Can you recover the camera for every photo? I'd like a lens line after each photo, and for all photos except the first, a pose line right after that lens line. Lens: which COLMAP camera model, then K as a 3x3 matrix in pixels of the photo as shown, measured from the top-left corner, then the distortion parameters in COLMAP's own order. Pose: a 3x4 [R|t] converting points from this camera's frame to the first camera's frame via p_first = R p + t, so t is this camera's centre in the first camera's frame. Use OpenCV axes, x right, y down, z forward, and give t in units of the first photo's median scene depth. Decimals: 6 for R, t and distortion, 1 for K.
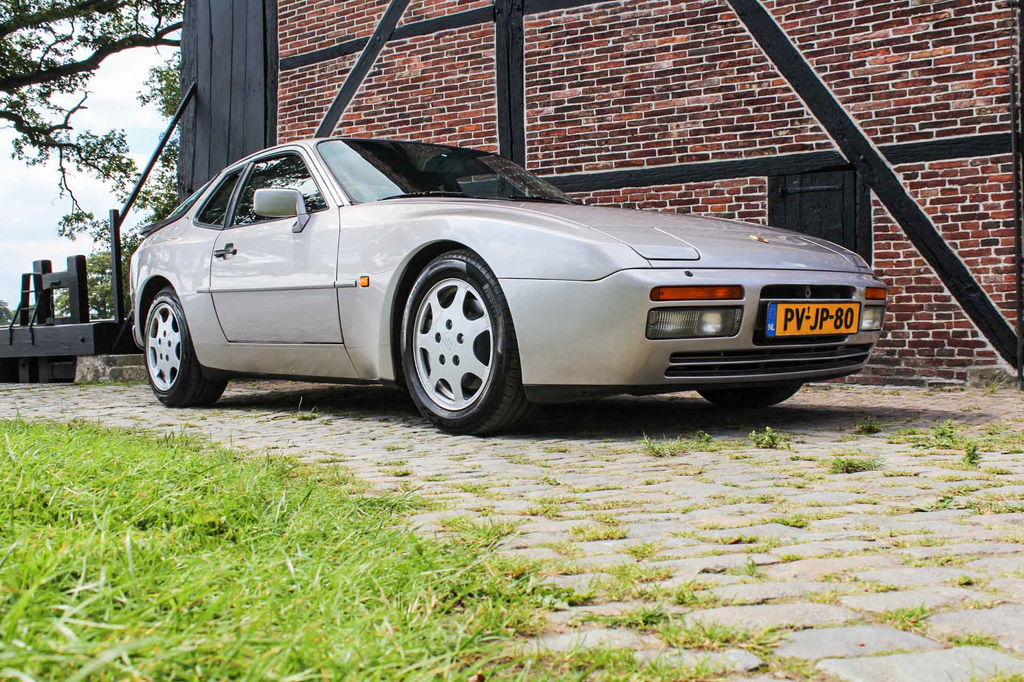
lens RADIAL K [[1093.2, 0, 512.0], [0, 1093.2, 341.0], [0, 0, 1]] dist [-0.132503, 0.166059]
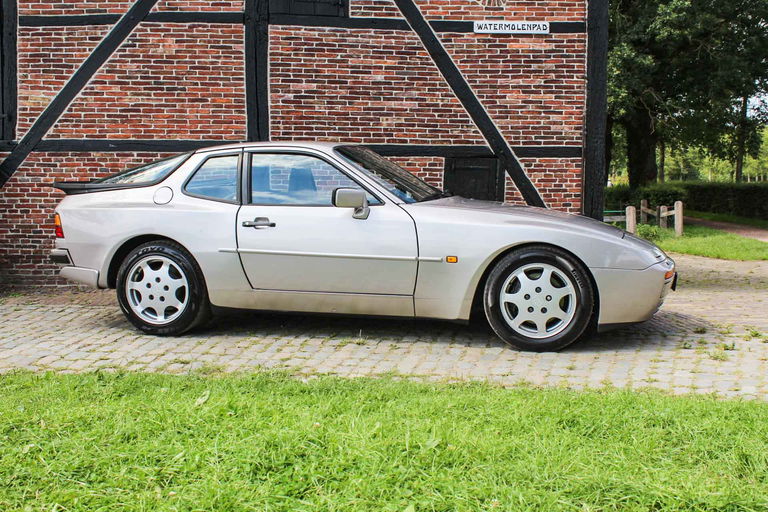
lens RADIAL K [[819.9, 0, 384.0], [0, 819.9, 256.0], [0, 0, 1]] dist [-0.132503, 0.166059]
pose [[0.787323, -0.035603, 0.615511, -0.614856], [-0.011417, 0.997318, 0.072292, -0.093745], [-0.616435, -0.063944, 0.784805, 0.079721]]
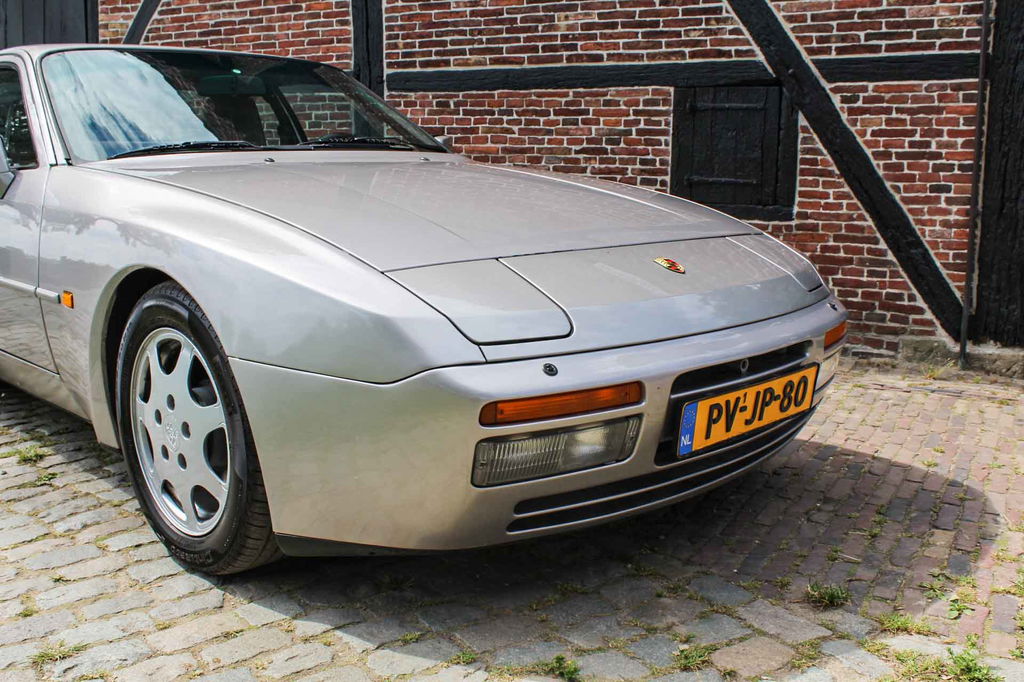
lens RADIAL K [[994.9, 0, 512.0], [0, 994.9, 341.0], [0, 0, 1]] dist [-0.136191, 0.129598]
pose [[0.995815, 0.006021, 0.091195, 0.050005], [-0.021196, 0.985835, 0.166373, -0.086179], [-0.088901, -0.167609, 0.981837, 0.259689]]
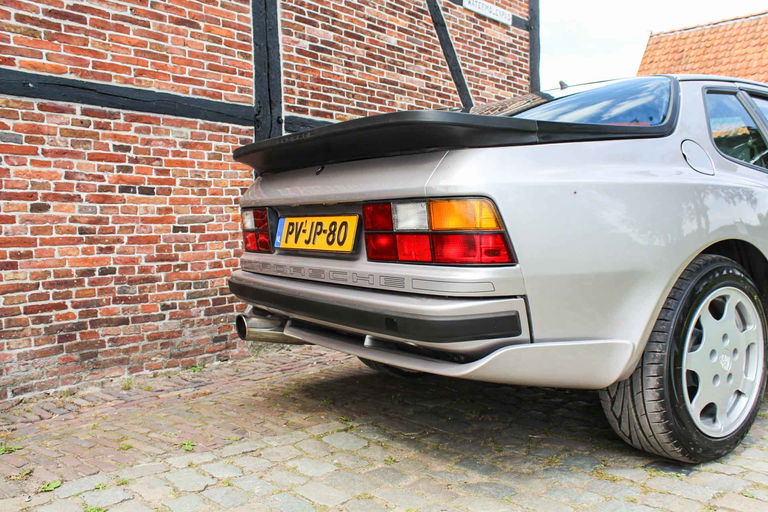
lens RADIAL K [[707.0, 0, 387.8], [0, 707.0, 252.3], [0, 0, 1]] dist [-0.159858, 0.166311]
pose [[0.098898, -0.026563, 0.994743, -0.621290], [0.021960, 0.999458, 0.024505, -0.059667], [-0.994855, 0.019421, 0.099427, 1.008552]]
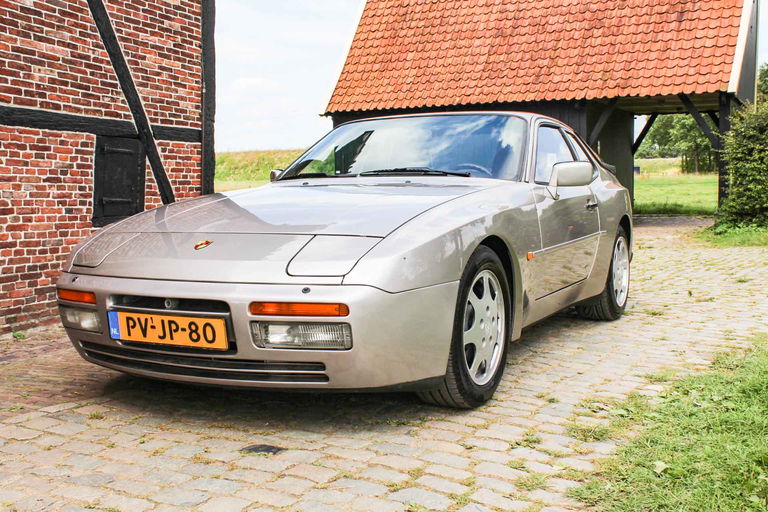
lens RADIAL K [[875.2, 0, 384.0], [0, 875.2, 256.0], [0, 0, 1]] dist [-0.112563, 0.166529]
pose [[-0.251371, -0.050644, 0.966565, -0.738704], [0.021083, 0.998107, 0.057780, -0.072680], [-0.967661, 0.034902, -0.249828, 0.959657]]
